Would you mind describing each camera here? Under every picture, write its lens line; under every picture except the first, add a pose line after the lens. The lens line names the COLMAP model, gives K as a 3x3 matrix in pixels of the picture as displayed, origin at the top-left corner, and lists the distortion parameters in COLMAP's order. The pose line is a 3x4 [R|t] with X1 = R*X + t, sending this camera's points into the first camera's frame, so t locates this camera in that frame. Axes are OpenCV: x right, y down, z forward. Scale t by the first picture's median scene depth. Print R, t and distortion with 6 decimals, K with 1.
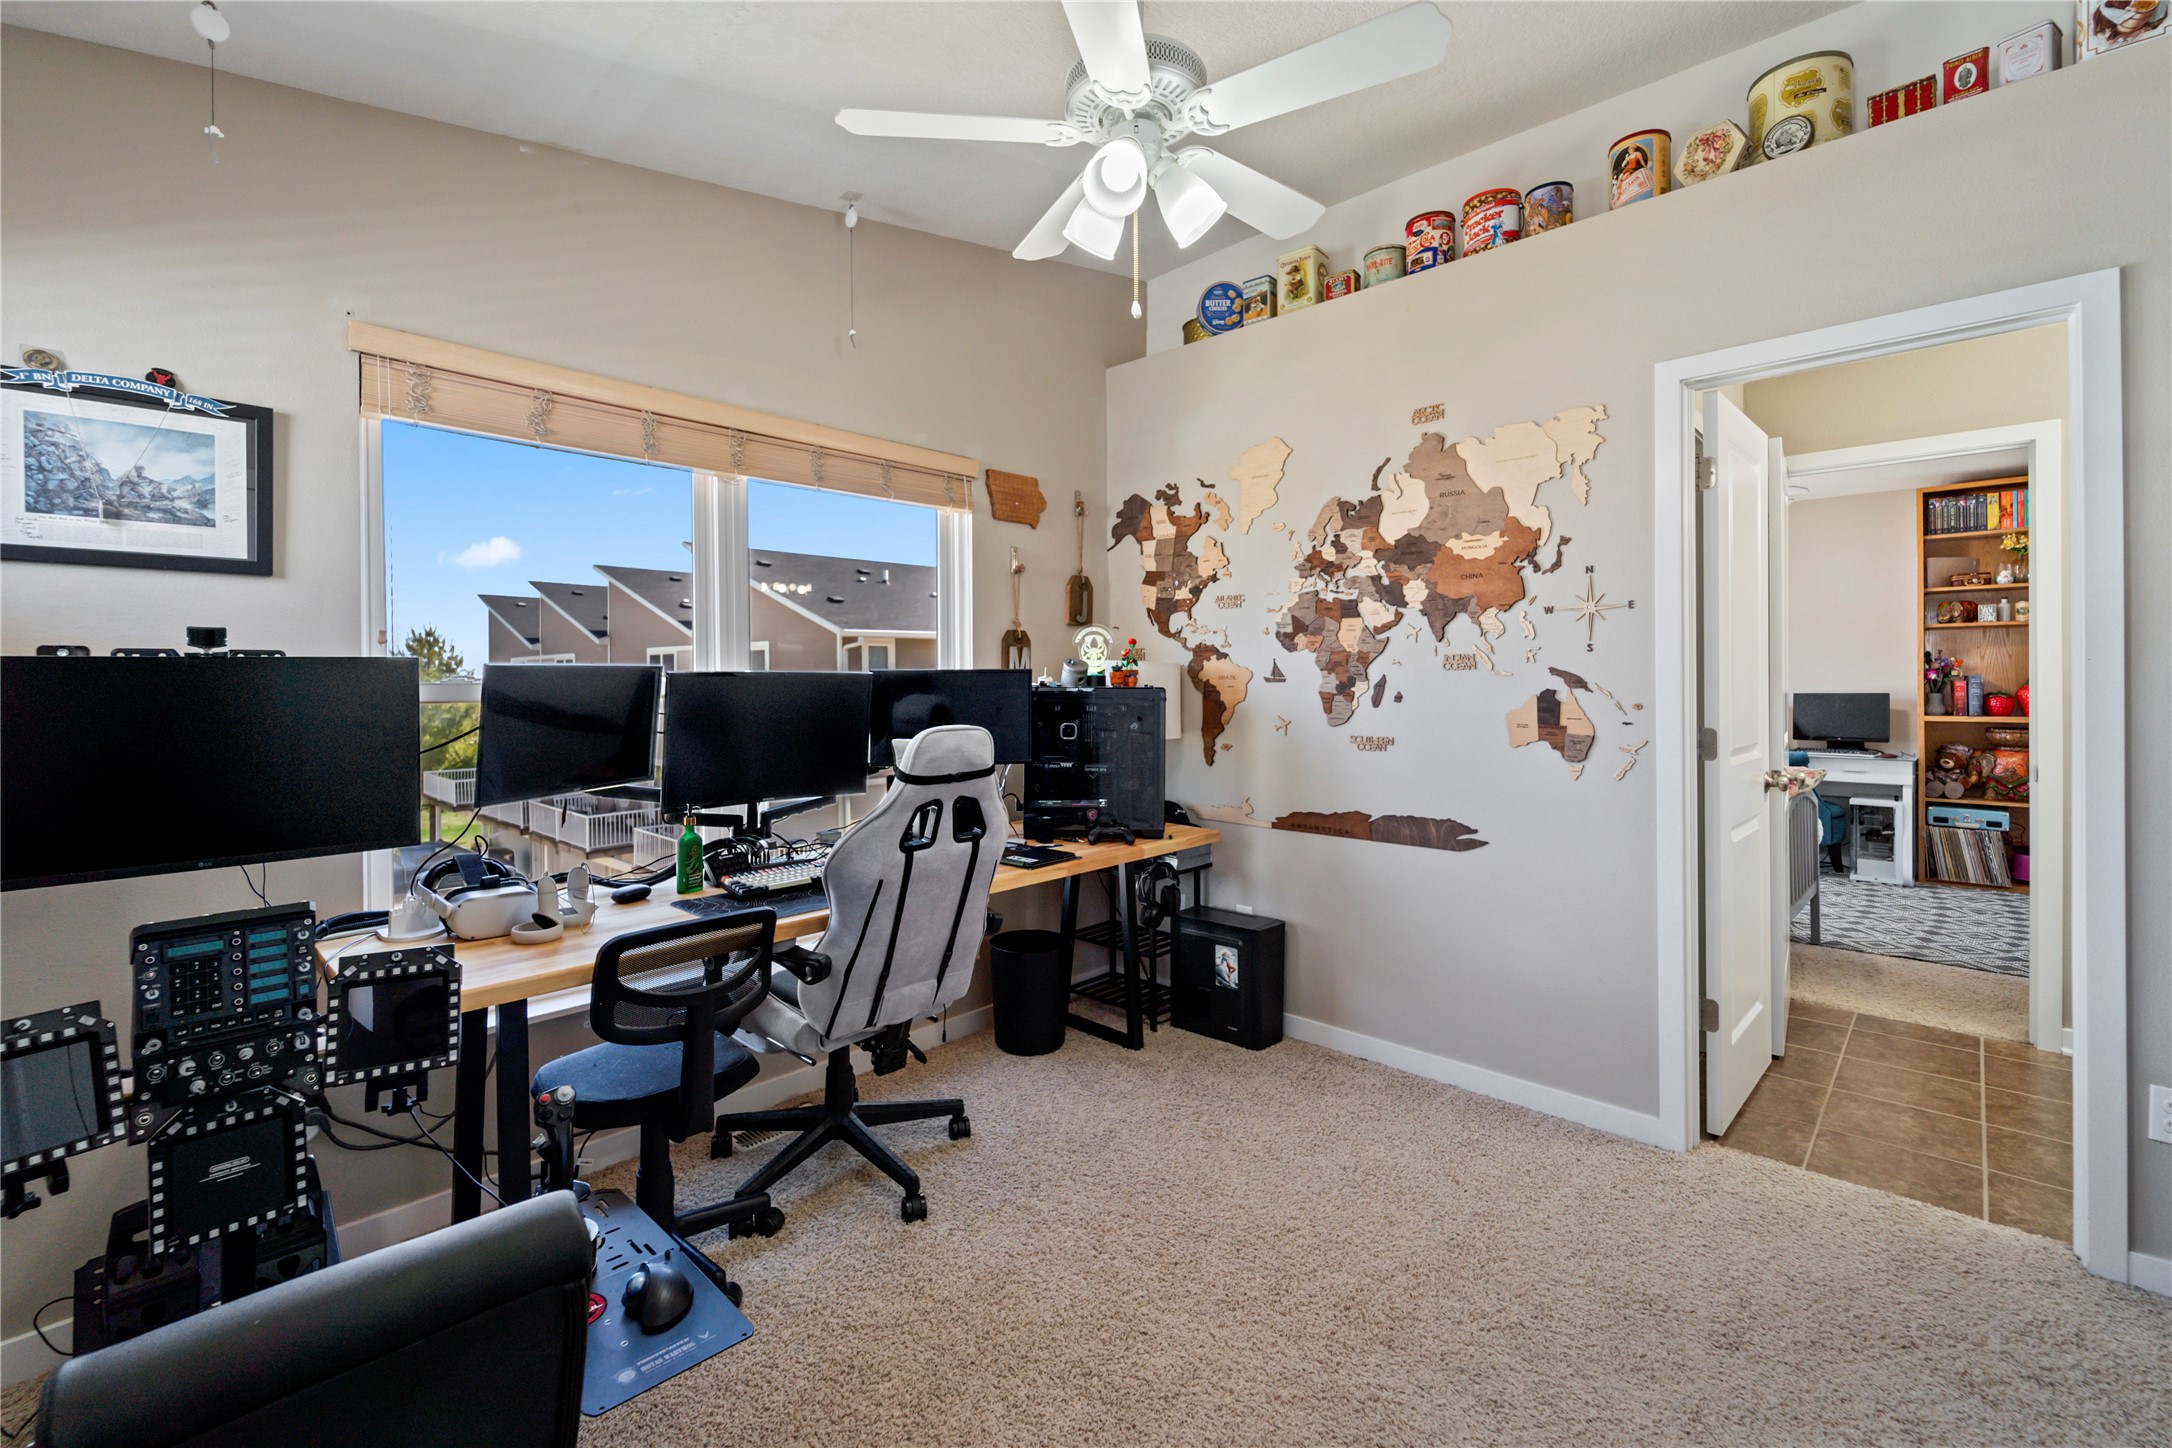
lens RADIAL K [[898.5, 0, 1132.1], [0, 898.5, 677.4], [0, 0, 1]] dist [0.003199, -0.001259]
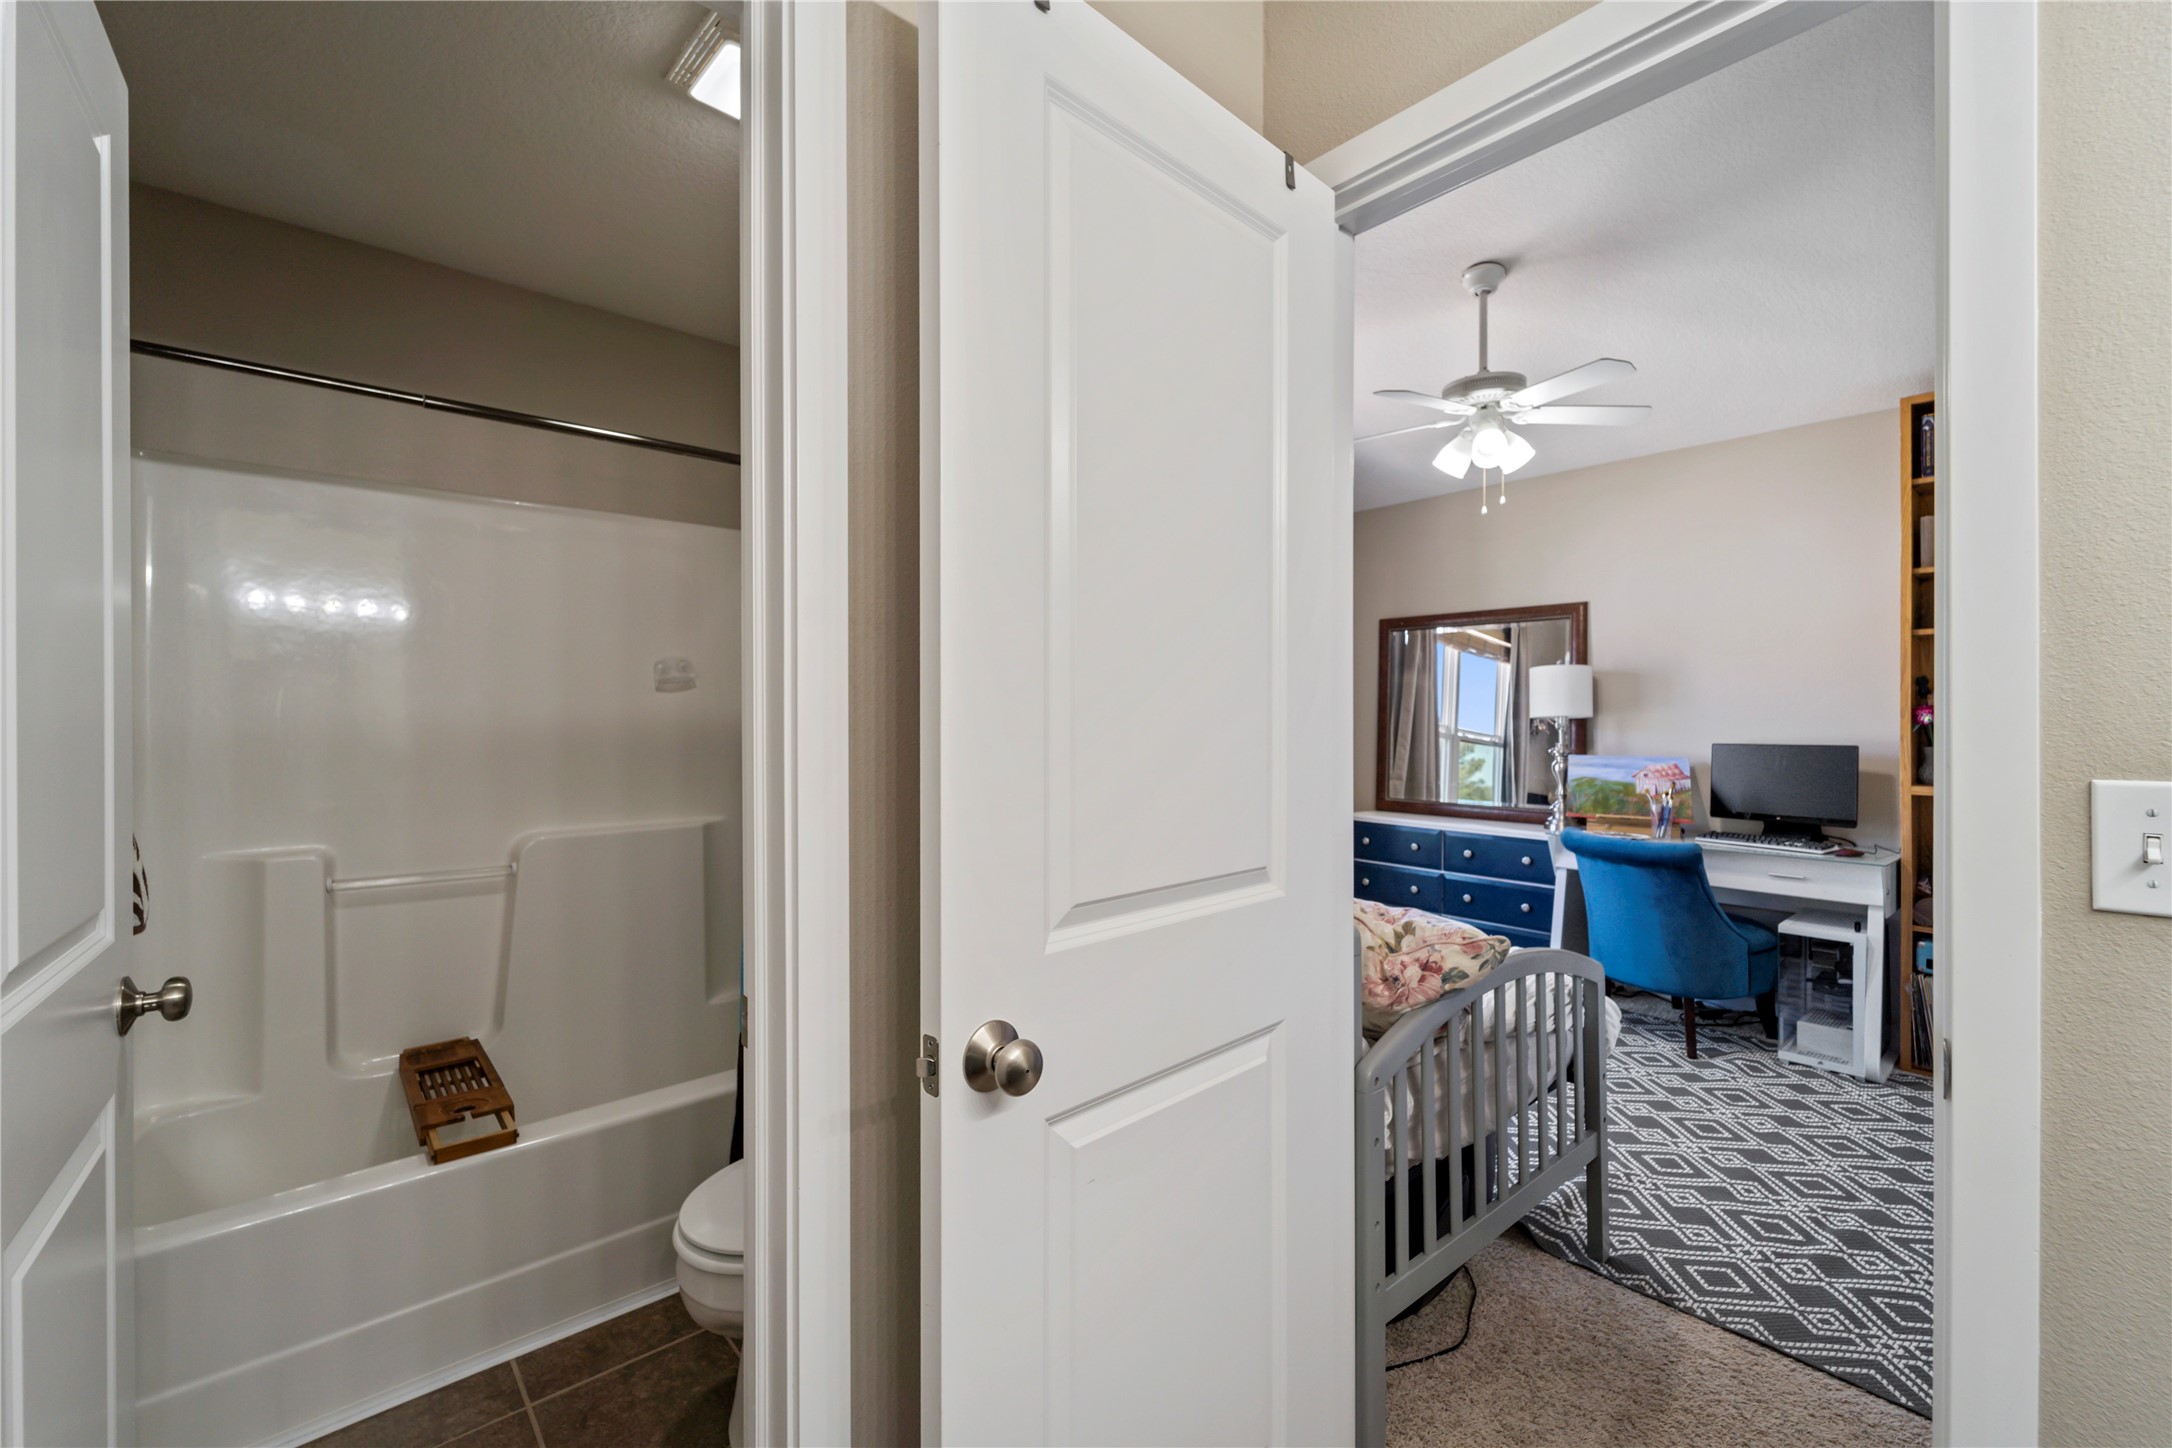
lens RADIAL K [[898.5, 0, 1110.2], [0, 898.5, 713.9], [0, 0, 1]] dist [0.003199, -0.001259]
pose [[0.996017, 0.003783, -0.089080, 0.415841], [-0.003632, 0.999992, 0.001859, -0.003271], [0.089087, -0.001528, 0.996023, 0.372896]]
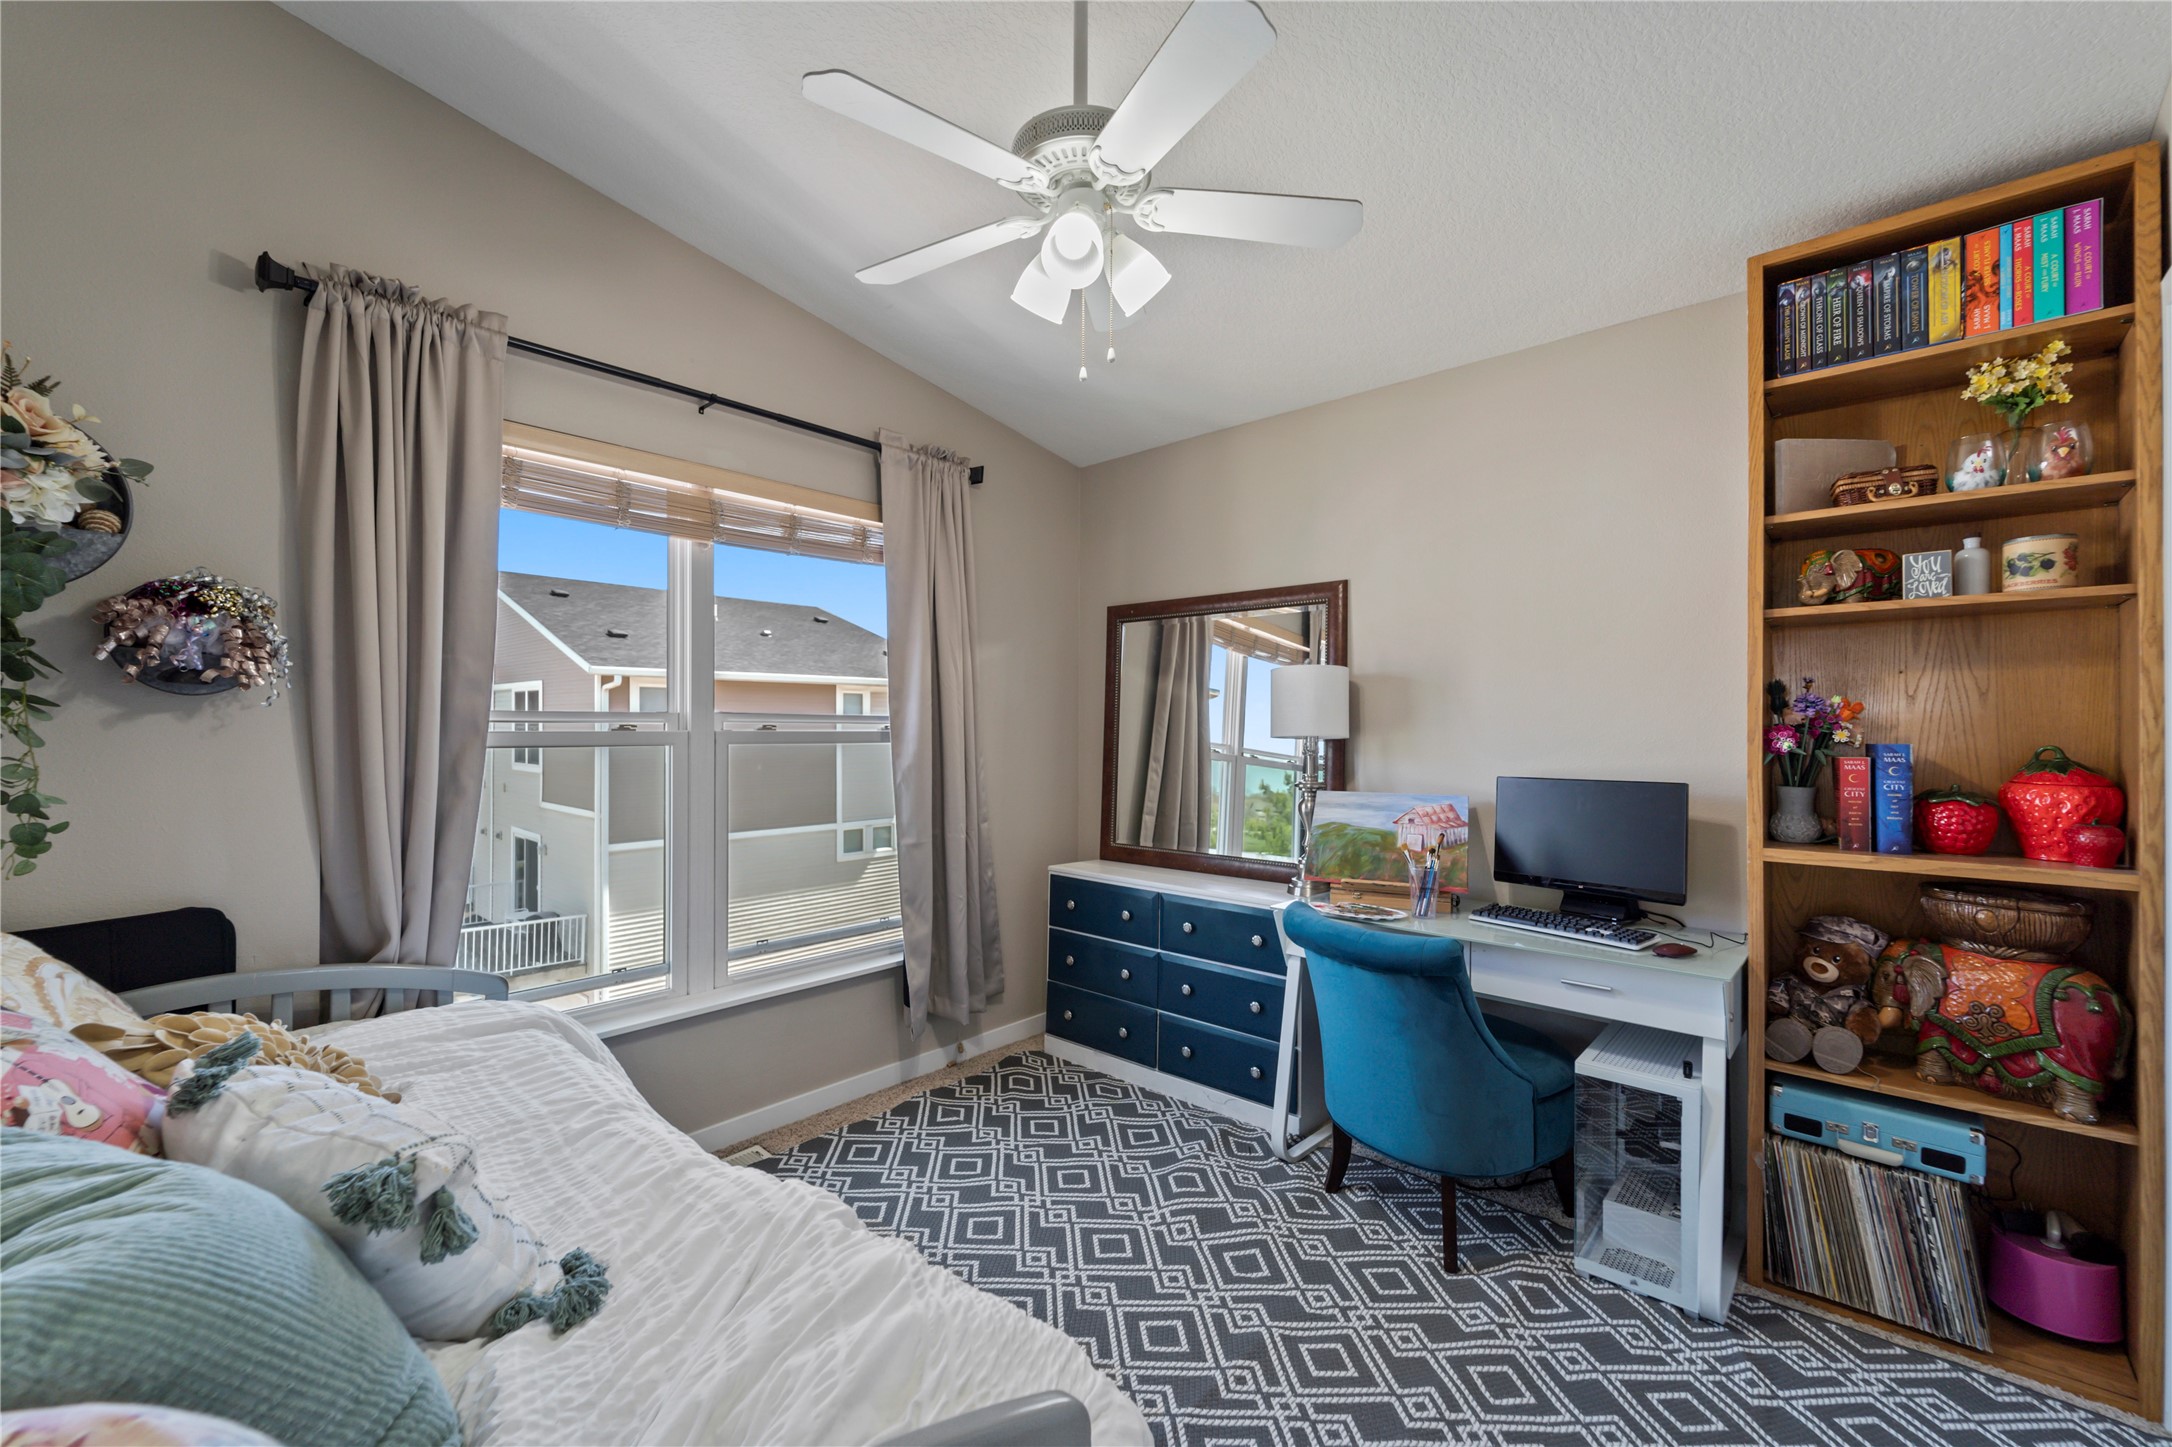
lens RADIAL K [[898.5, 0, 1096.6], [0, 898.5, 724.0], [0, 0, 1]] dist [0.003199, -0.001259]
pose [[0.999631, 0.006929, 0.026266, 0.590624], [-0.006901, 0.999975, -0.001185, -0.007332], [-0.026273, 0.001003, 0.999654, 0.629516]]
